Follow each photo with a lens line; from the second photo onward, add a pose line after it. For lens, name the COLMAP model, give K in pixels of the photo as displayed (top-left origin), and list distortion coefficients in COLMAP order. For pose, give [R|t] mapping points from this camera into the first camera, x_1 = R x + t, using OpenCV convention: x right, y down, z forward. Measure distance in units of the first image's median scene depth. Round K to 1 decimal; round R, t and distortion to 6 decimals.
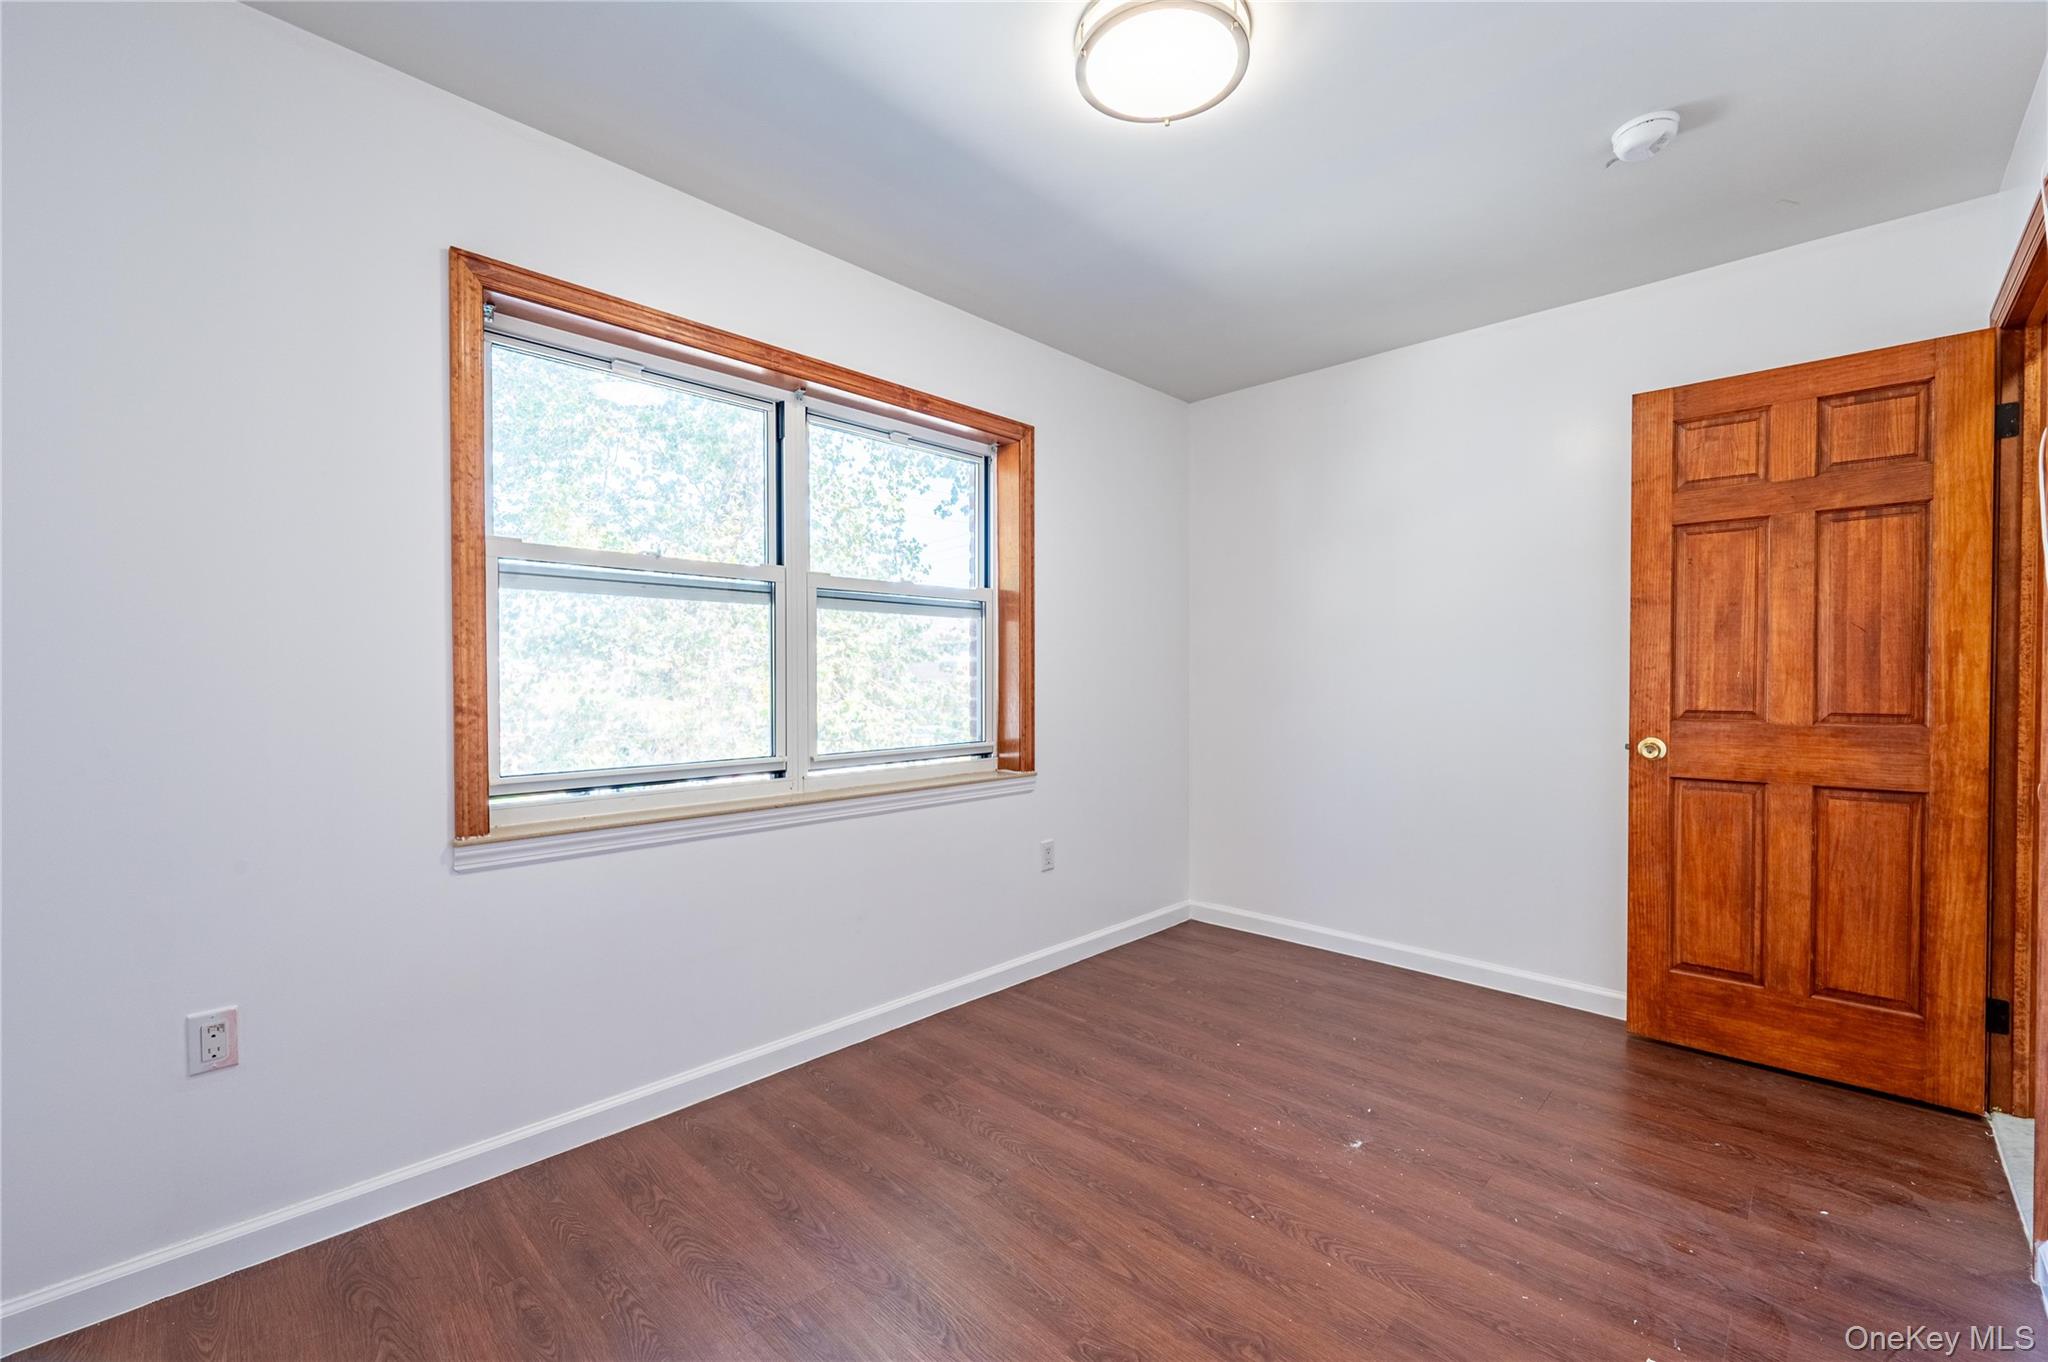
lens RADIAL K [[839.8, 0, 1025.0], [0, 839.8, 682.0], [0, 0, 1]] dist [-0.000372, -0.000090]
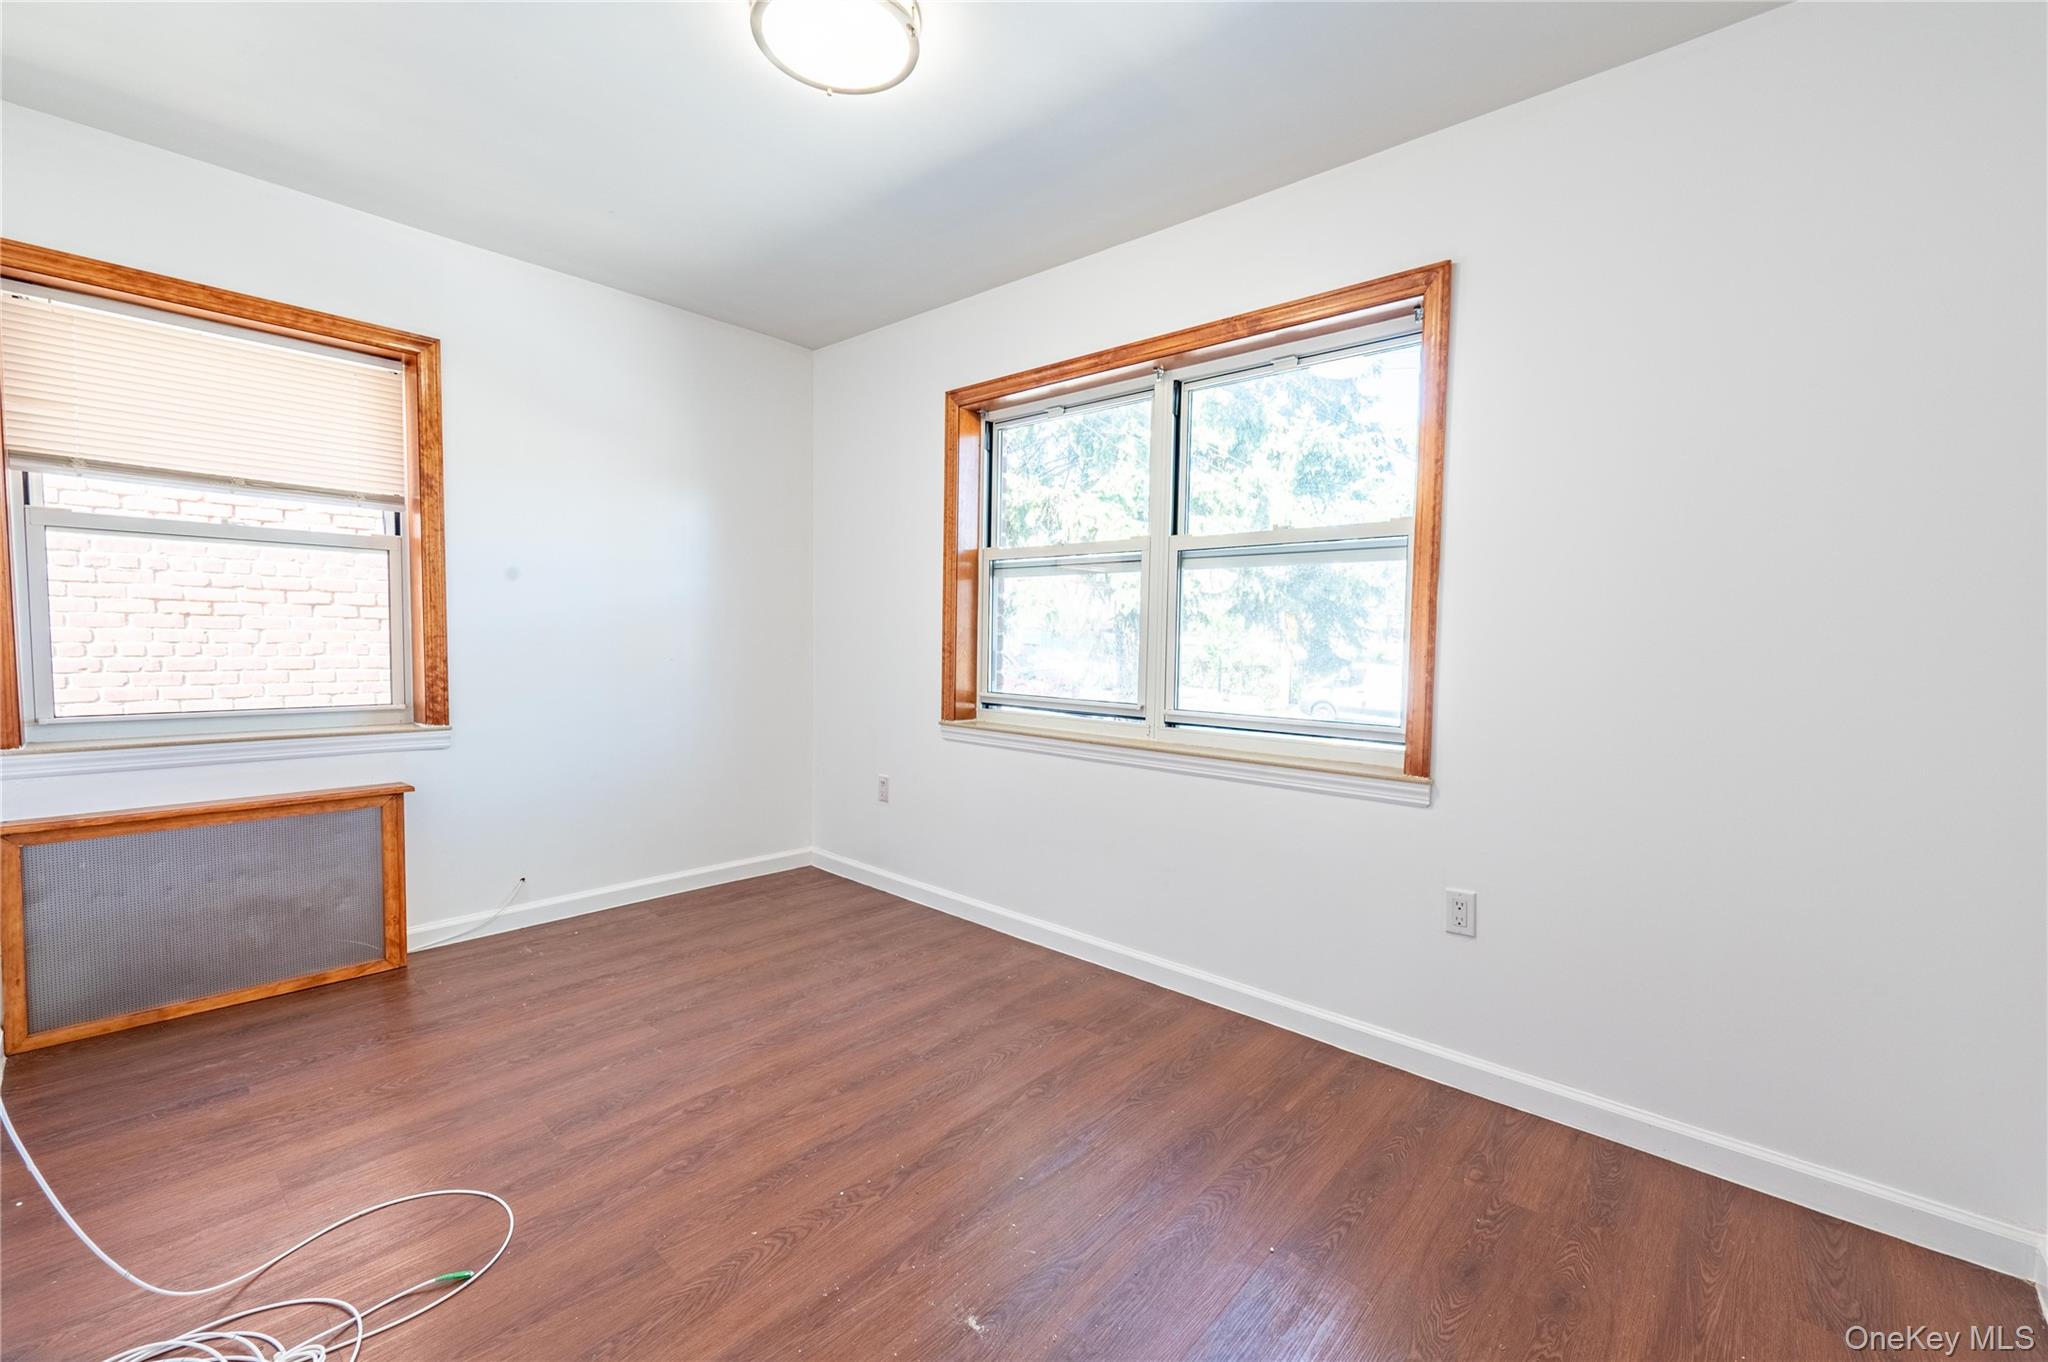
lens RADIAL K [[839.8, 0, 1029.1], [0, 839.8, 678.4], [0, 0, 1]] dist [-0.000372, -0.000090]
pose [[0.050249, 0.062731, -0.996765, 0.880007], [-0.017288, 0.997931, 0.061933, -0.017078], [0.998587, 0.014120, 0.051229, 0.837339]]
